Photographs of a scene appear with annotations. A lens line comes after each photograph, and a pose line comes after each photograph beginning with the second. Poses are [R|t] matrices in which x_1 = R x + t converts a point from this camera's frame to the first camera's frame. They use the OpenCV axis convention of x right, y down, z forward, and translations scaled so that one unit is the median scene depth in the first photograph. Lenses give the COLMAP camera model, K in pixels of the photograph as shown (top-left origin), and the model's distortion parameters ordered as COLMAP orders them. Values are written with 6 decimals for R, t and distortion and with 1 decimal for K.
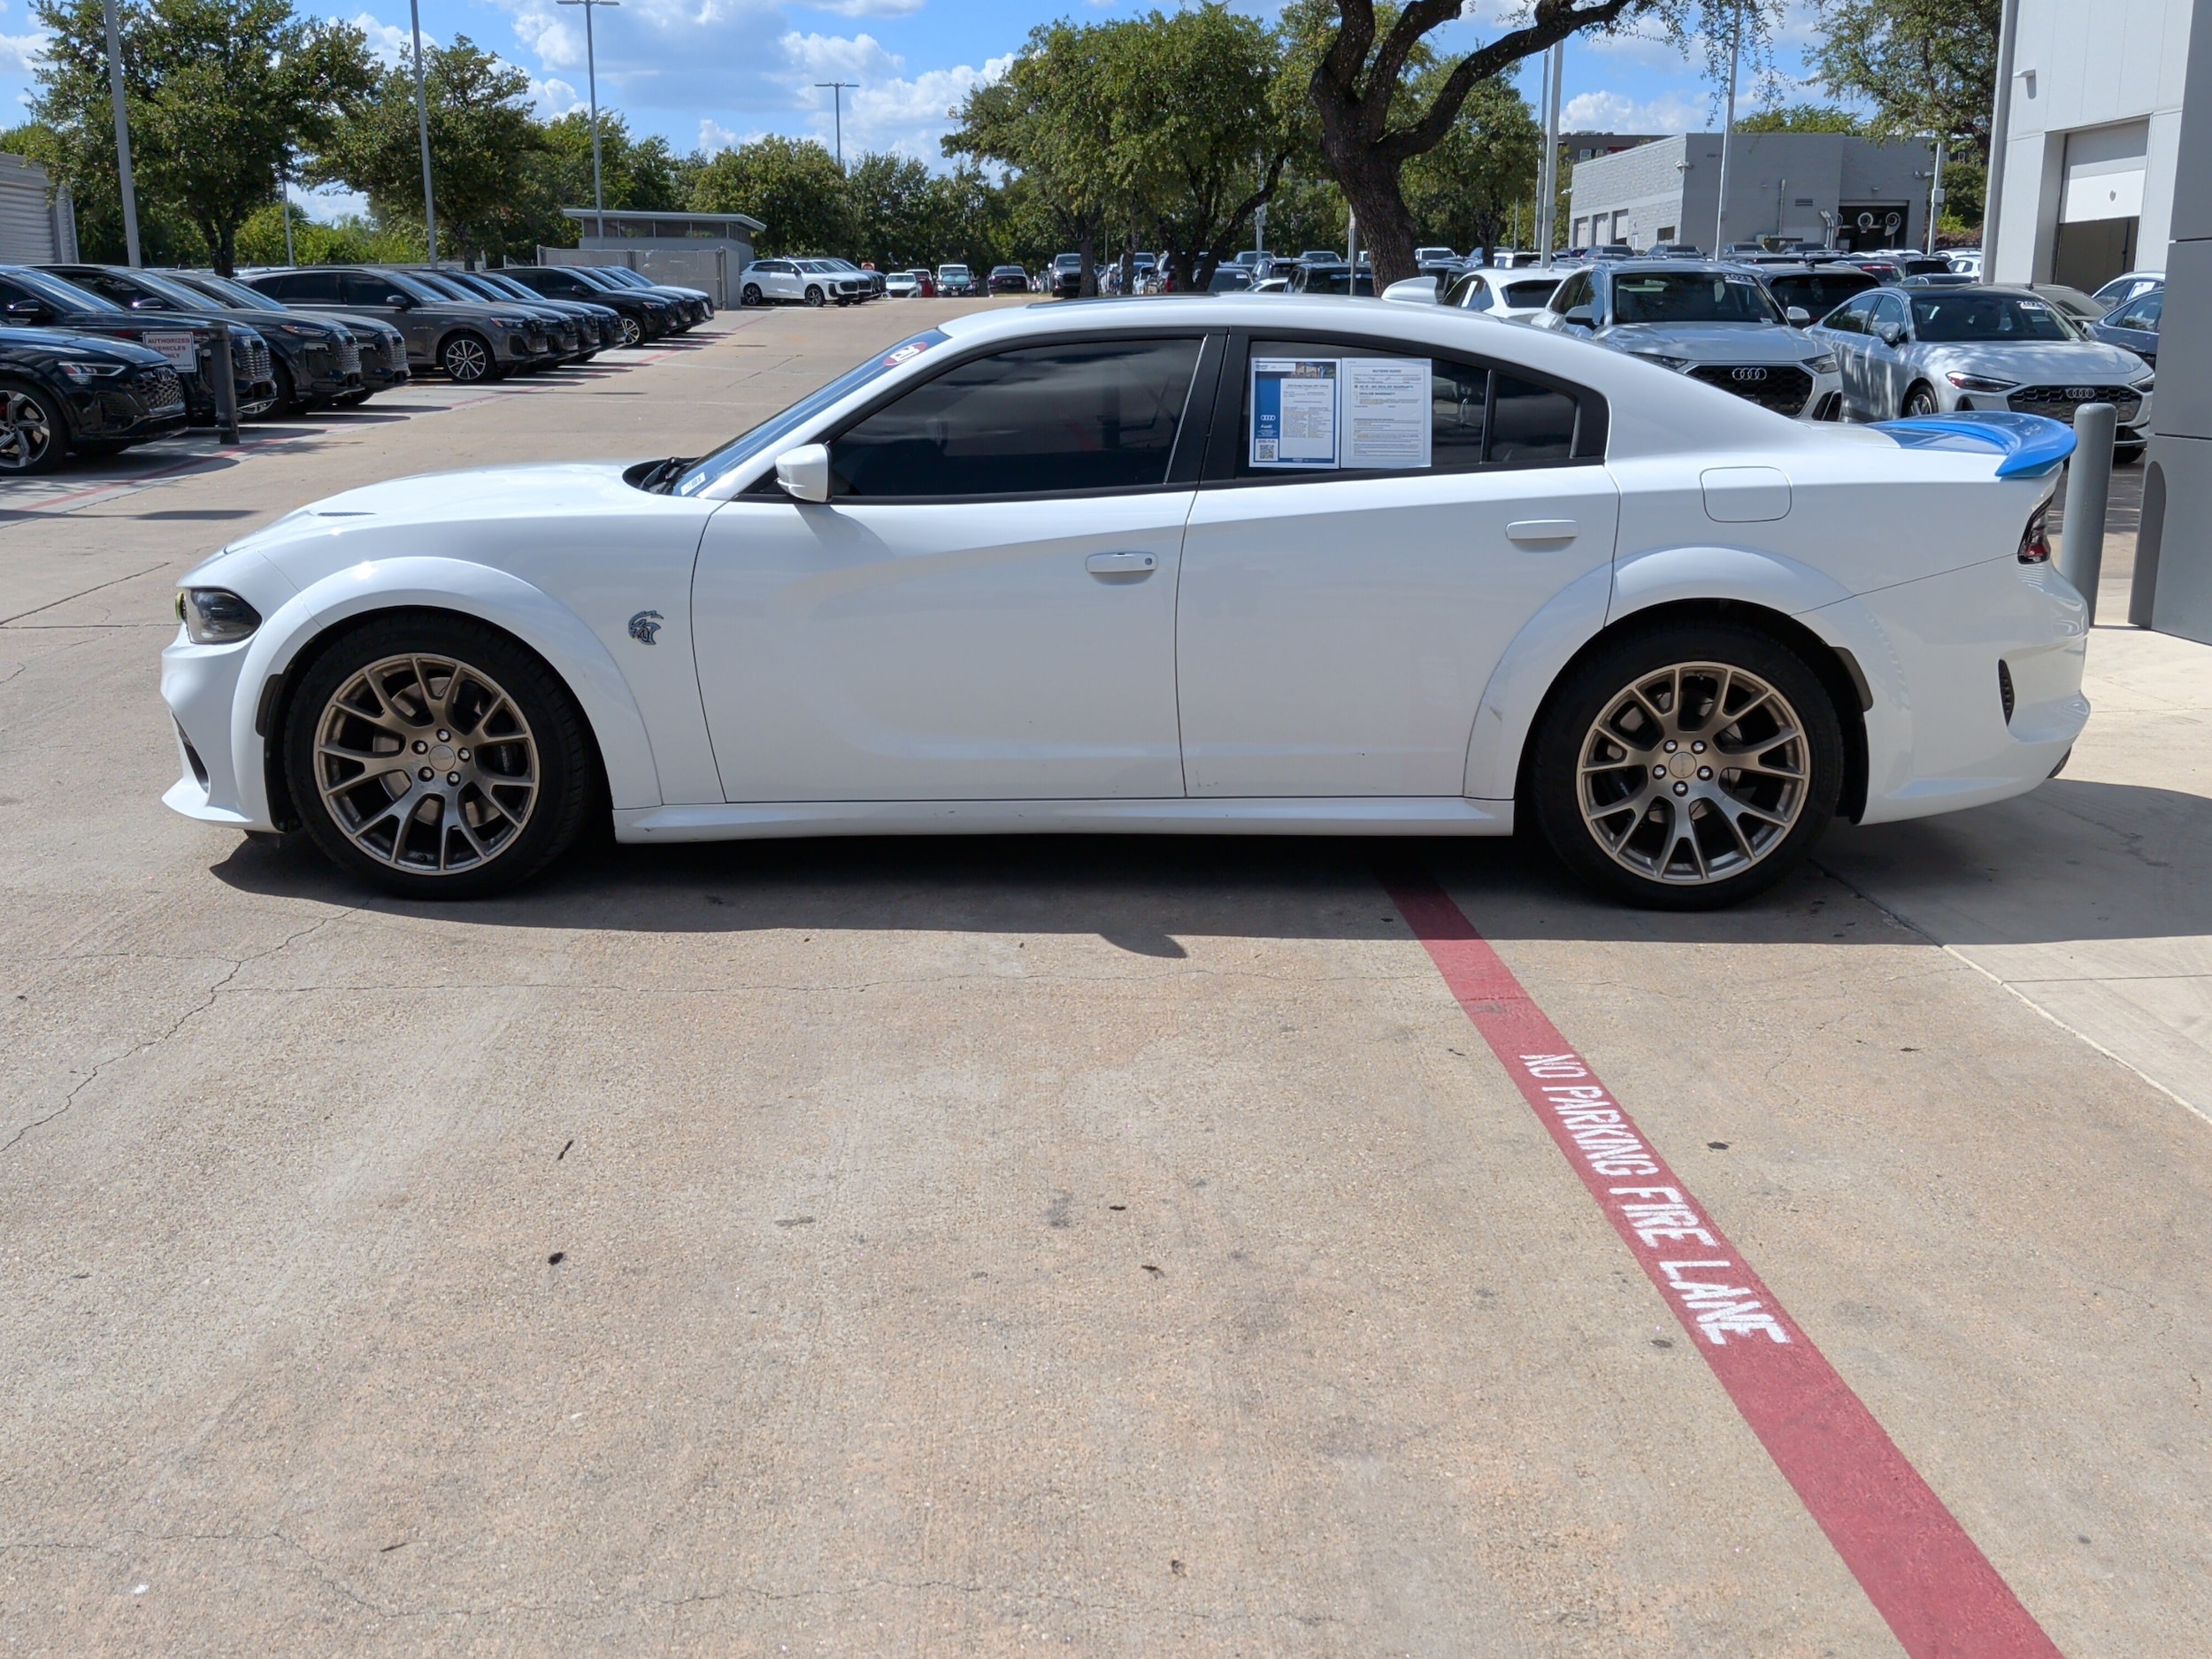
lens RADIAL K [[2091.2, 0, 1081.3], [0, 2091.2, 822.7], [0, 0, 1]] dist [0.095353, -0.161740]
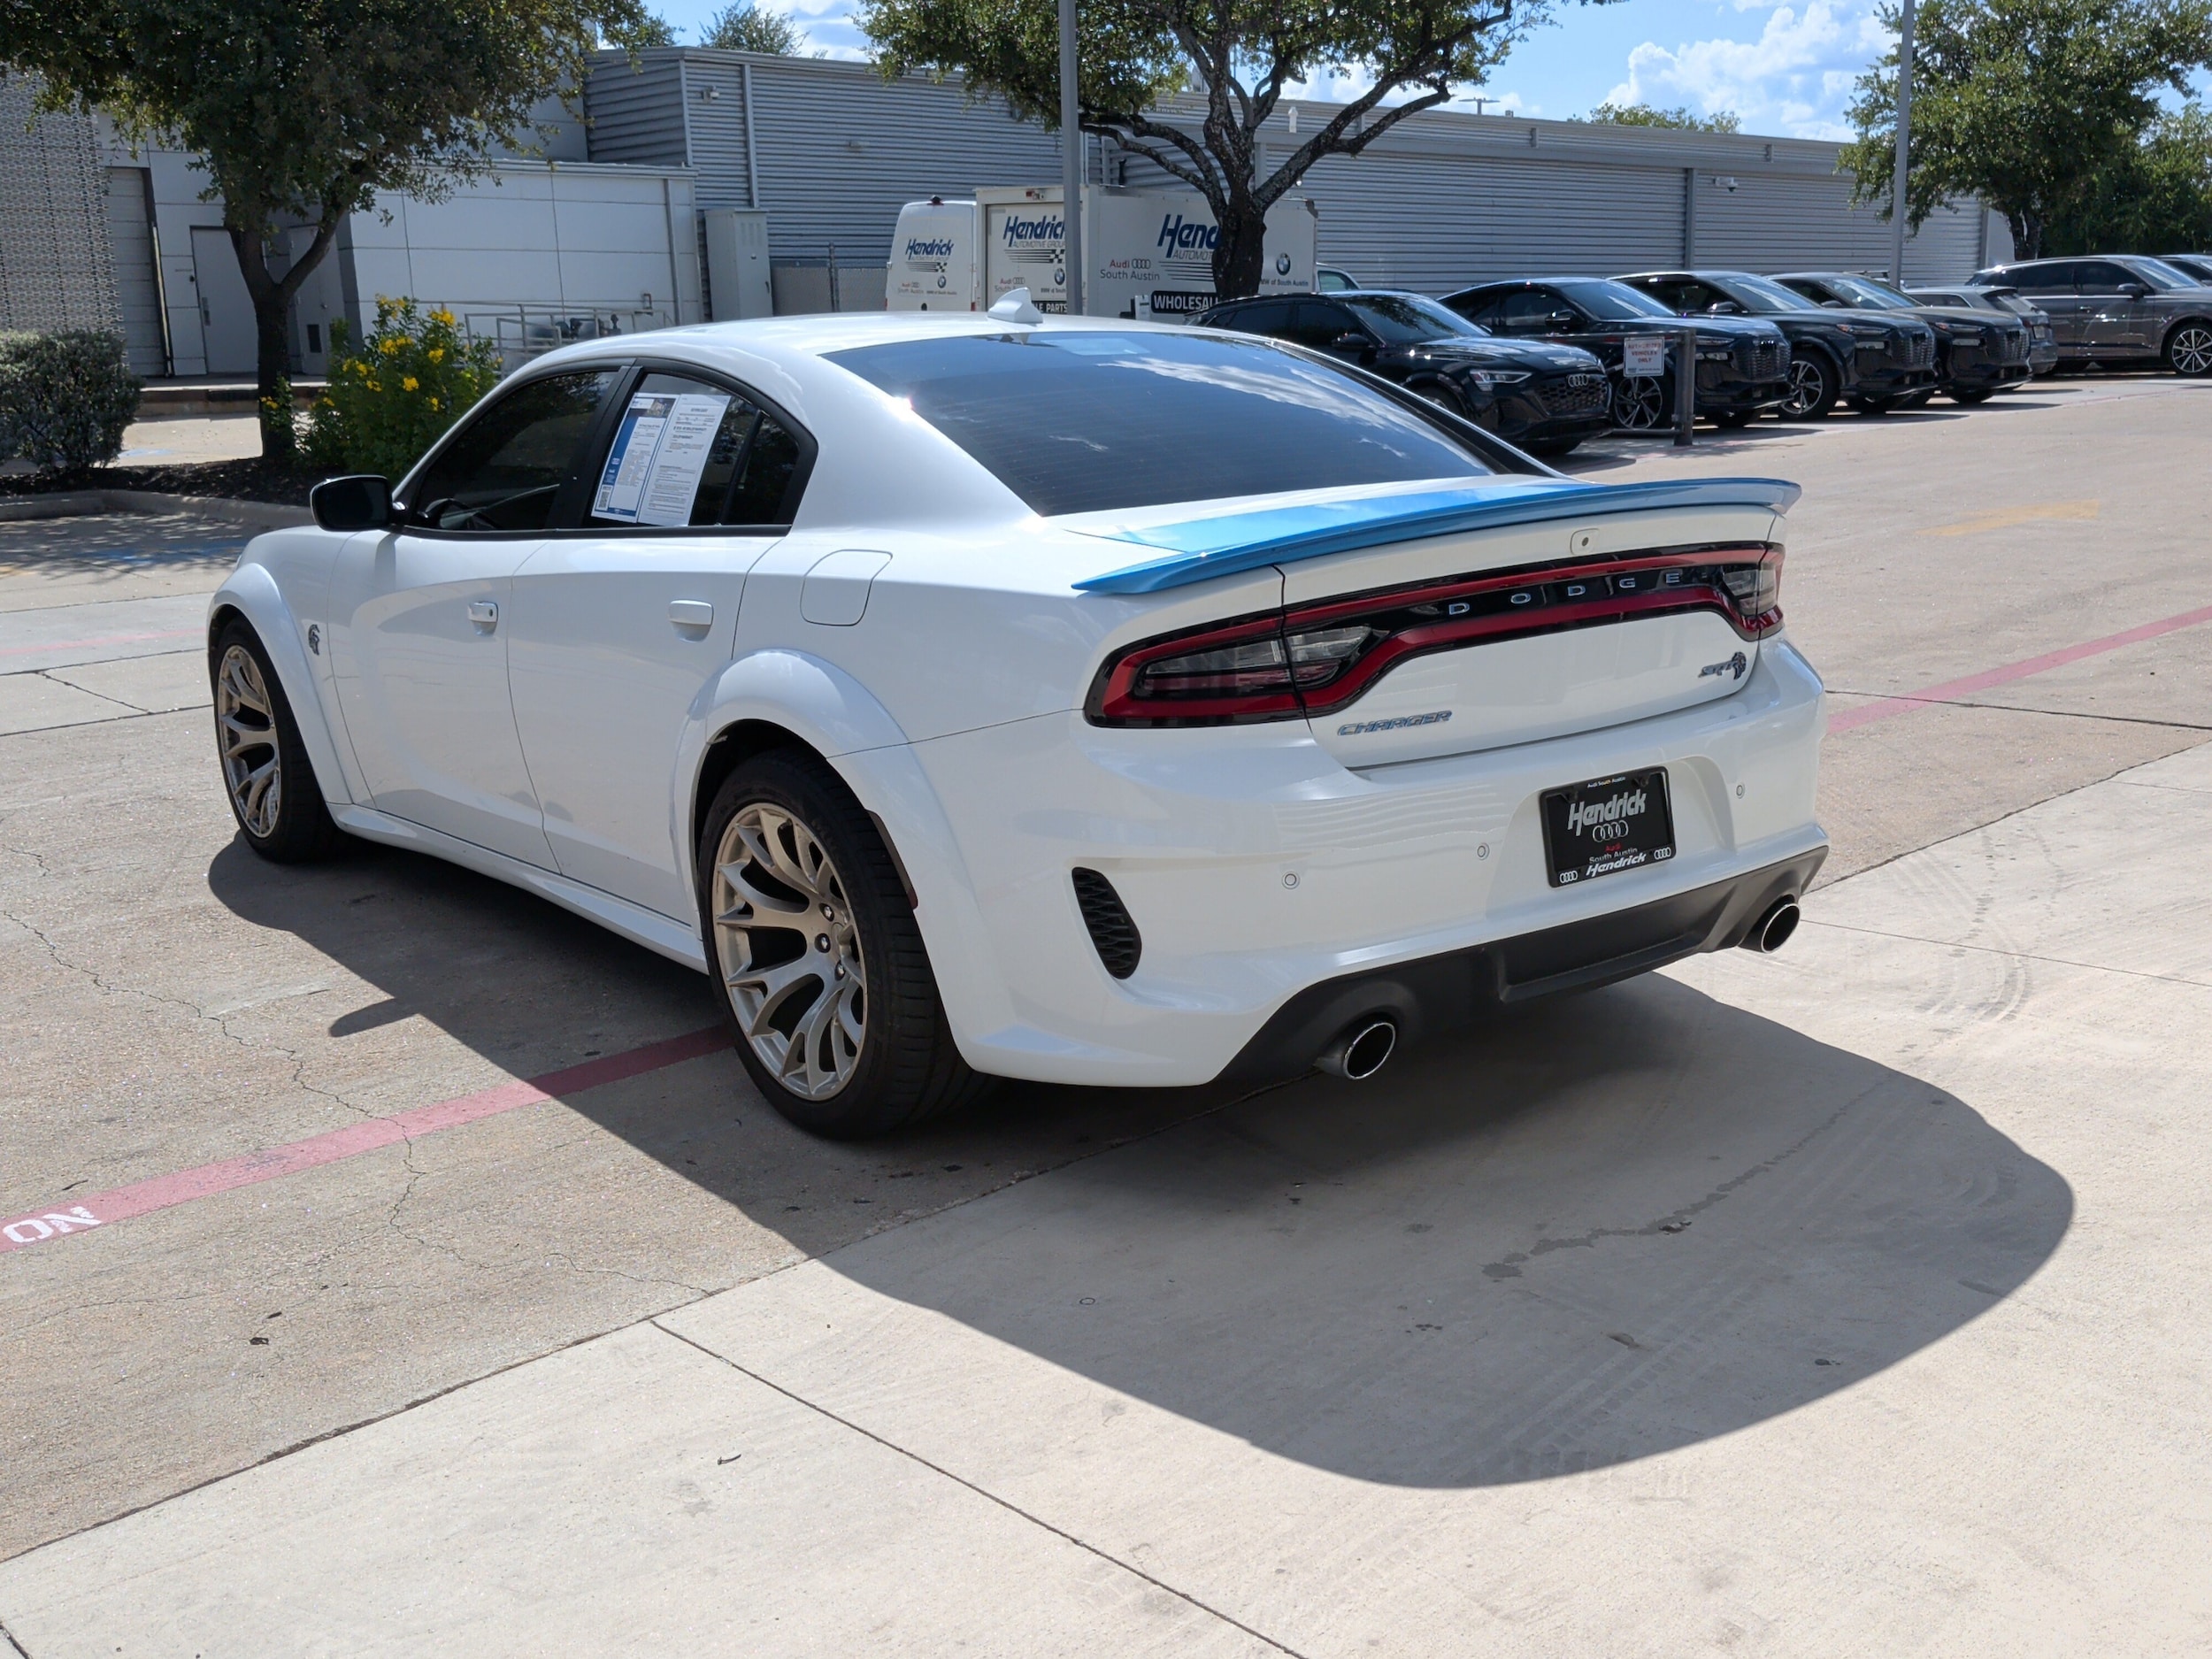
lens RADIAL K [[2091.2, 0, 1081.3], [0, 2091.2, 822.7], [0, 0, 1]] dist [0.095353, -0.161740]
pose [[0.677897, 0.146669, -0.720378, 0.875075], [-0.144506, 0.987364, 0.065043, -0.129590], [0.720815, 0.060007, 0.690525, 0.545092]]
